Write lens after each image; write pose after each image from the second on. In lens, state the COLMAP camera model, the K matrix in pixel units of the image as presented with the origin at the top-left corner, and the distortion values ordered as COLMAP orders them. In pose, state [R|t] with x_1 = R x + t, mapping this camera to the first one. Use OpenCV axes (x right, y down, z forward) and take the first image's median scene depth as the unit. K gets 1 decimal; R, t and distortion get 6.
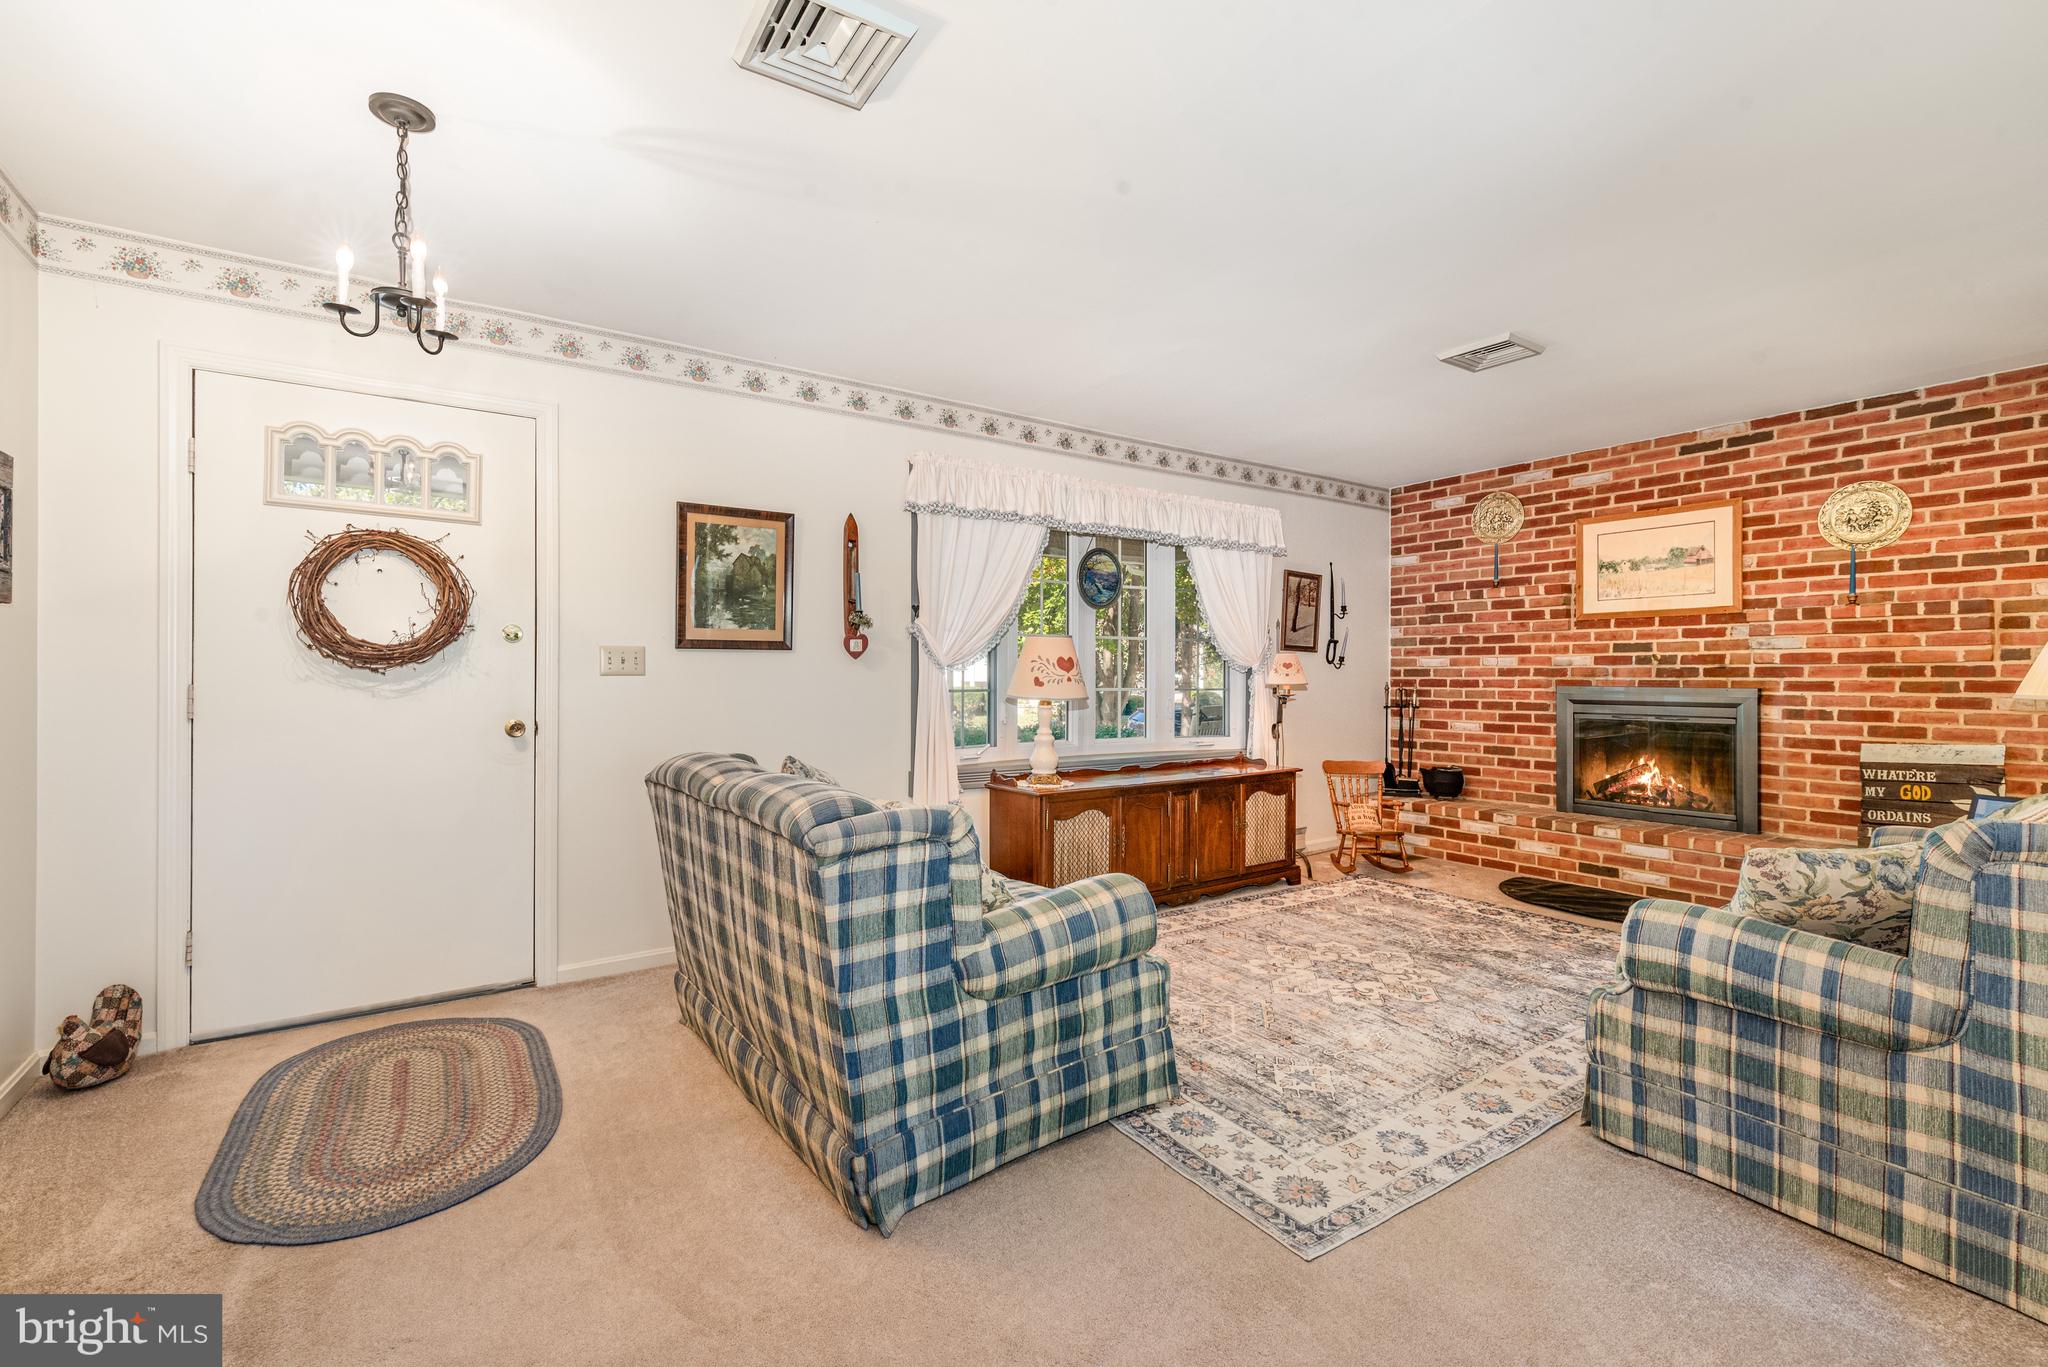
lens RADIAL K [[901.2, 0, 1019.6], [0, 901.2, 682.1], [0, 0, 1]] dist [-0.003077, -0.001006]
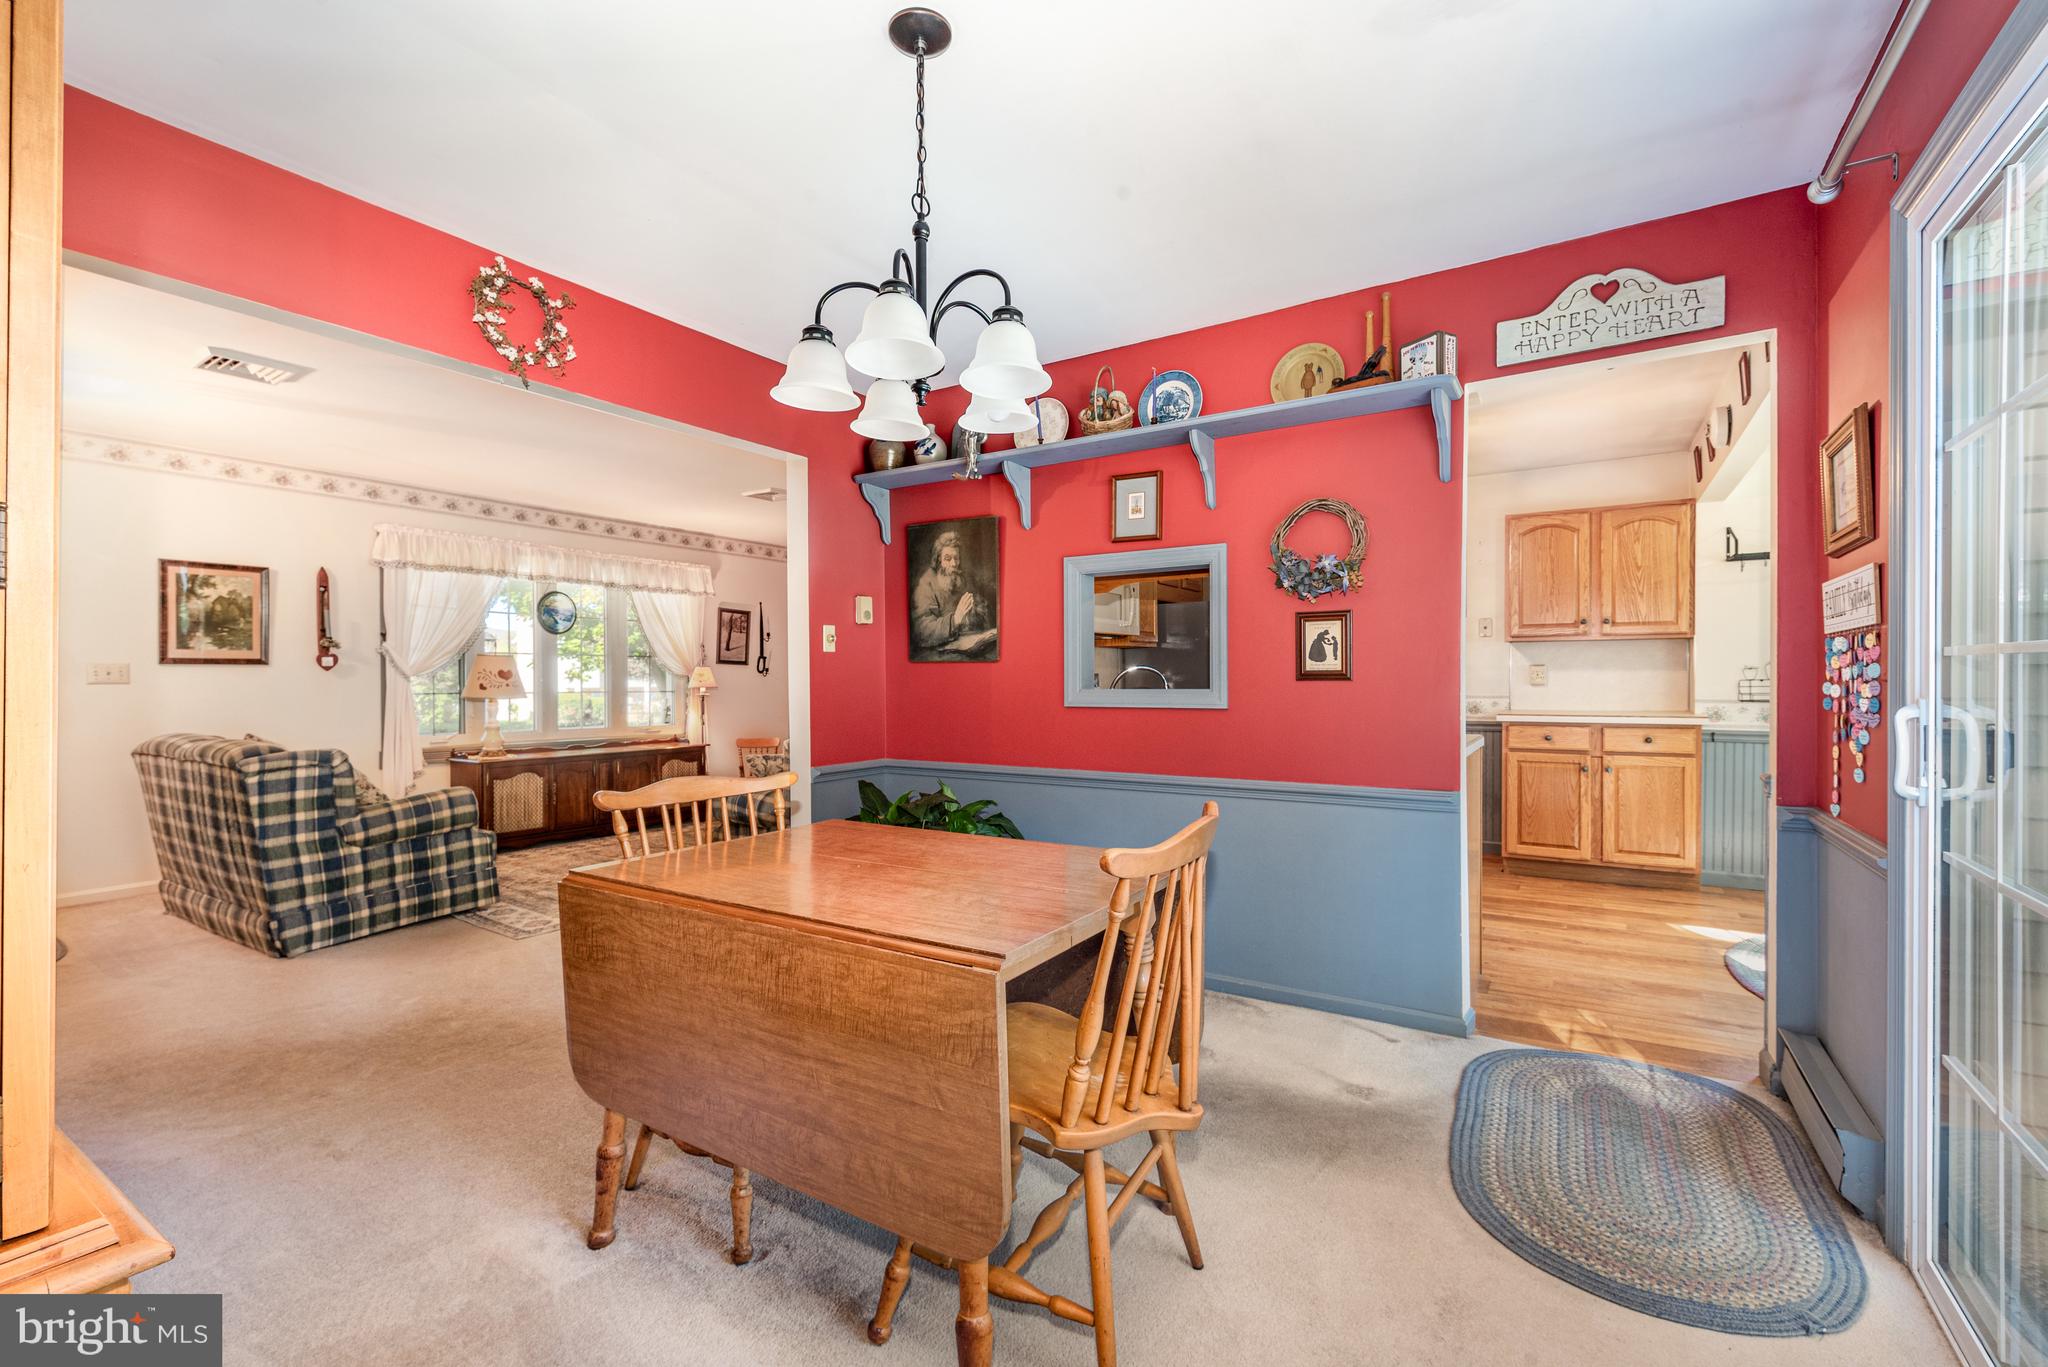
lens RADIAL K [[901.2, 0, 1052.9], [0, 901.2, 693.6], [0, 0, 1]] dist [-0.003077, -0.001006]
pose [[0.918299, -0.010616, 0.395744, 0.299357], [0.007972, 0.999934, 0.008324, 0.006006], [-0.395806, -0.004489, 0.918323, -0.726081]]
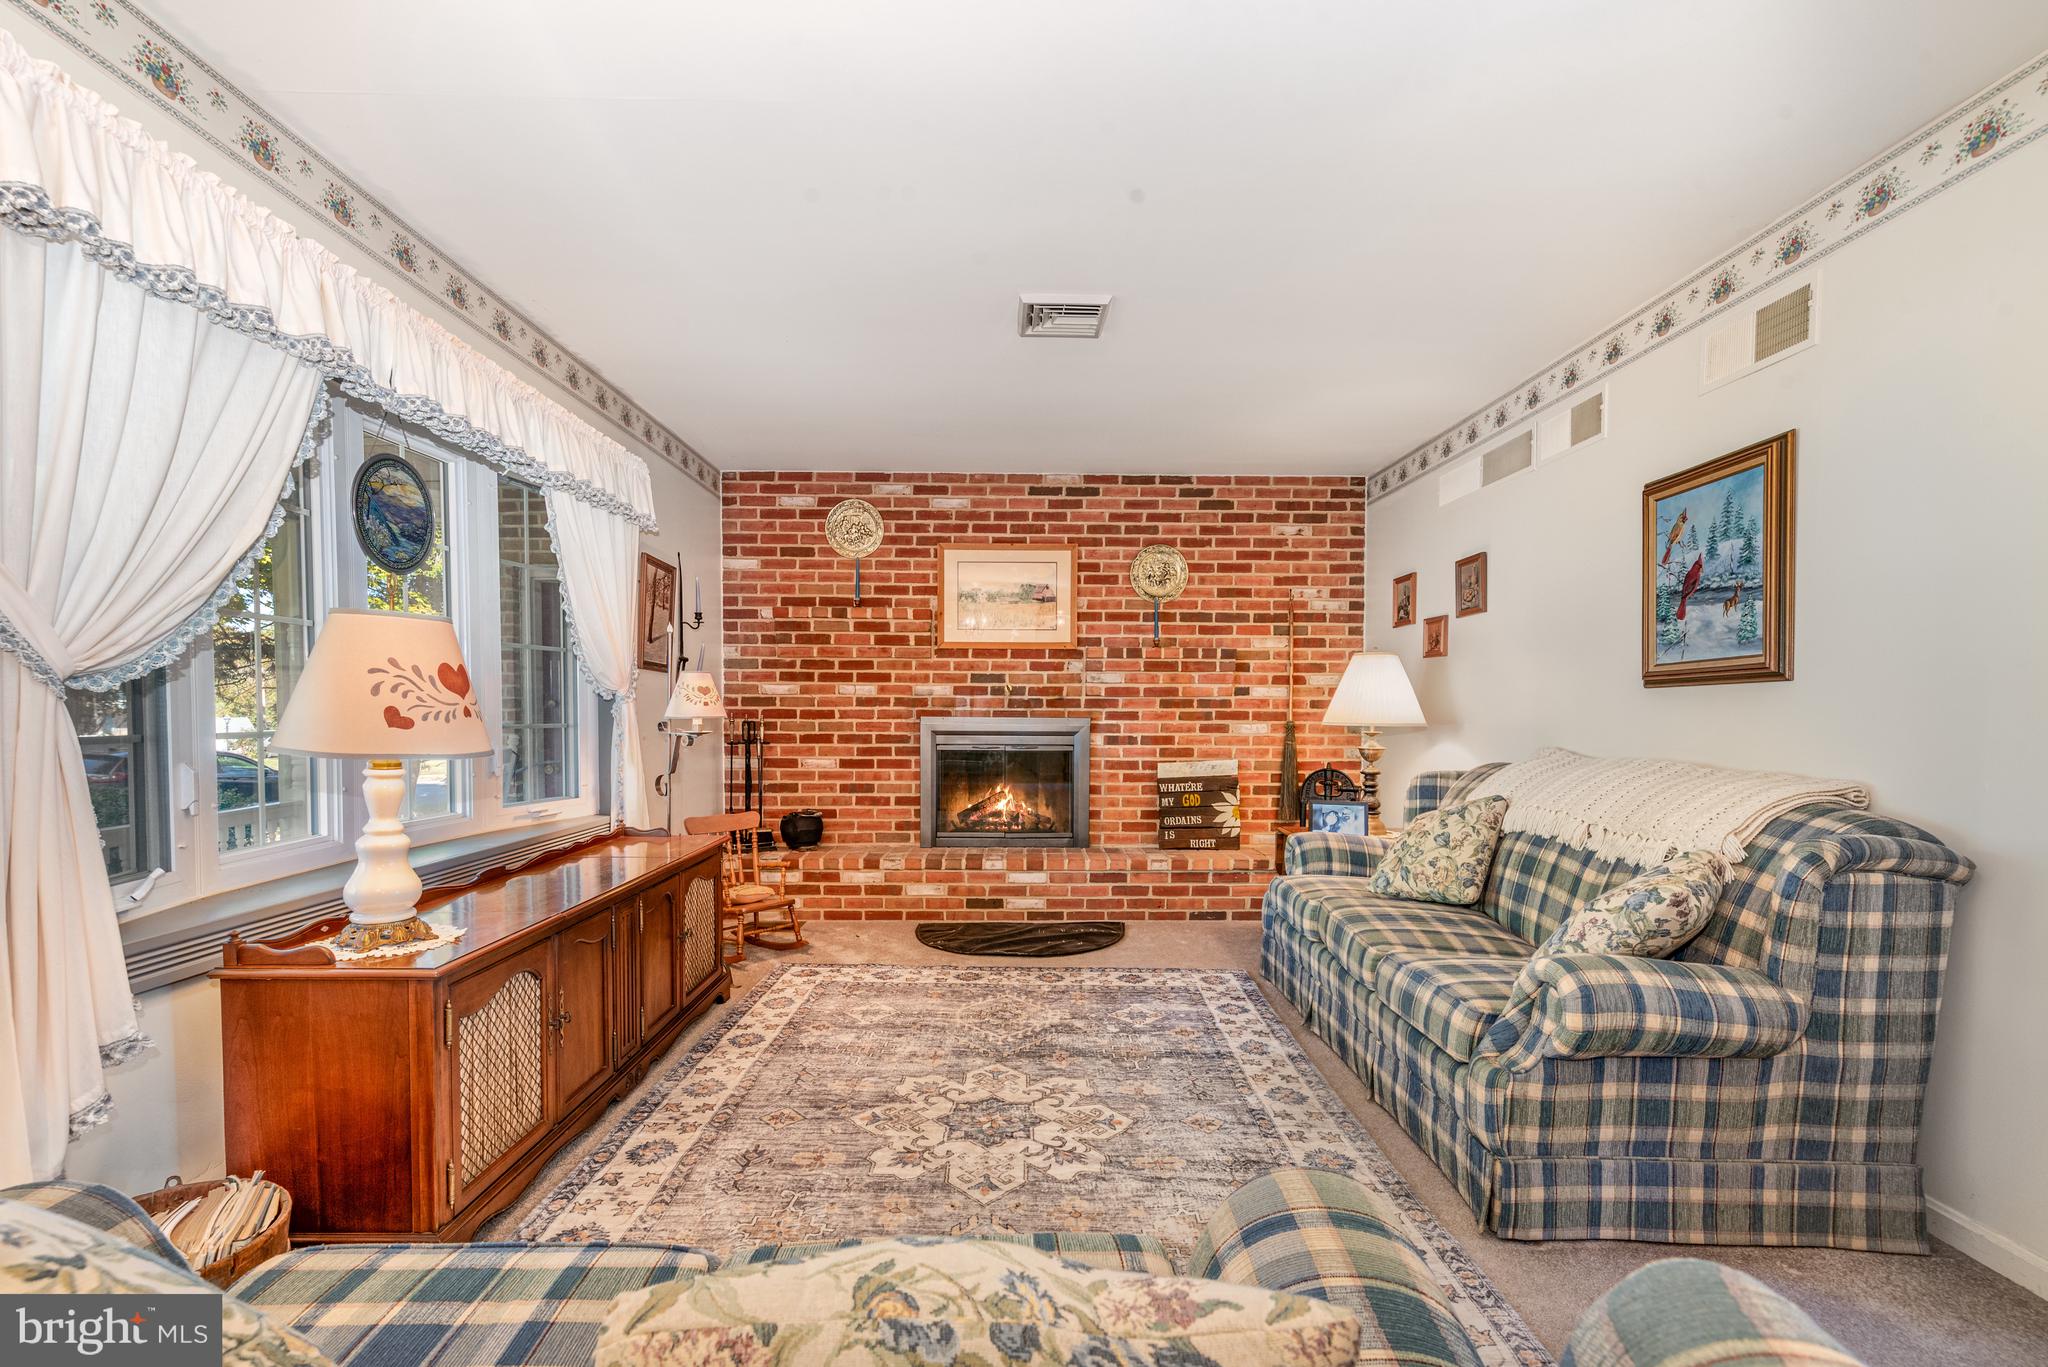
lens RADIAL K [[901.2, 0, 1035.9], [0, 901.2, 747.2], [0, 0, 1]] dist [-0.003077, -0.001006]
pose [[0.550296, -0.035585, 0.834211, -0.174406], [0.001272, 0.999126, 0.041780, -0.004195], [-0.834969, -0.021931, 0.549860, 0.499567]]
